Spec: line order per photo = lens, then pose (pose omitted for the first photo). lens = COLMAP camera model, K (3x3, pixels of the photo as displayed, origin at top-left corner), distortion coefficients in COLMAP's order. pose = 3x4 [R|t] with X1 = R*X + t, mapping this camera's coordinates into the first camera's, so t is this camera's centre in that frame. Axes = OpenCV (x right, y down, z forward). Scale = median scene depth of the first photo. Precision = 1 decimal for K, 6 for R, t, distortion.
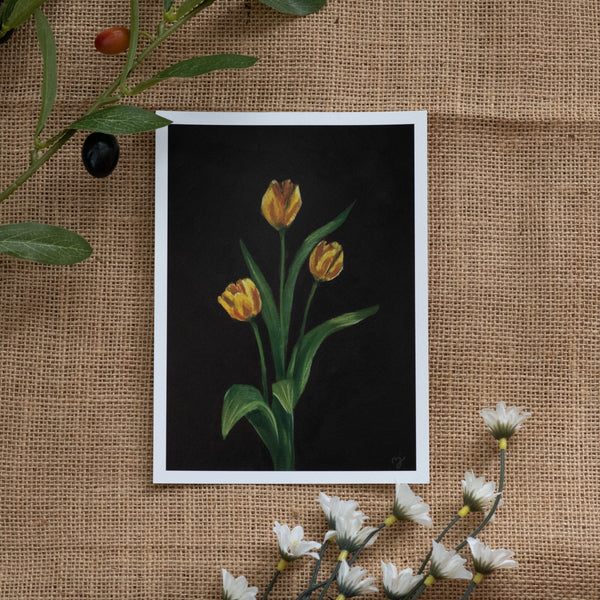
lens RADIAL K [[2609.9, 0, 305.5], [0, 2609.9, 296.3], [0, 0, 1]] dist [0.216785, 0.000000]
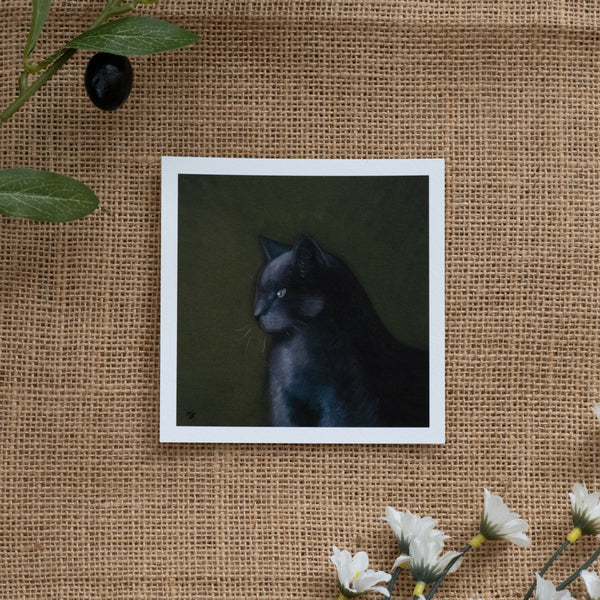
lens RADIAL K [[2609.9, 0, 304.5], [0, 2609.9, 284.1], [0, 0, 1]] dist [0.216785, 0.000000]
pose [[0.999867, 0.000006, 0.016311, -0.032293], [-0.000865, 0.998612, 0.052666, -0.033840], [-0.016289, -0.052673, 0.998479, 0.214105]]
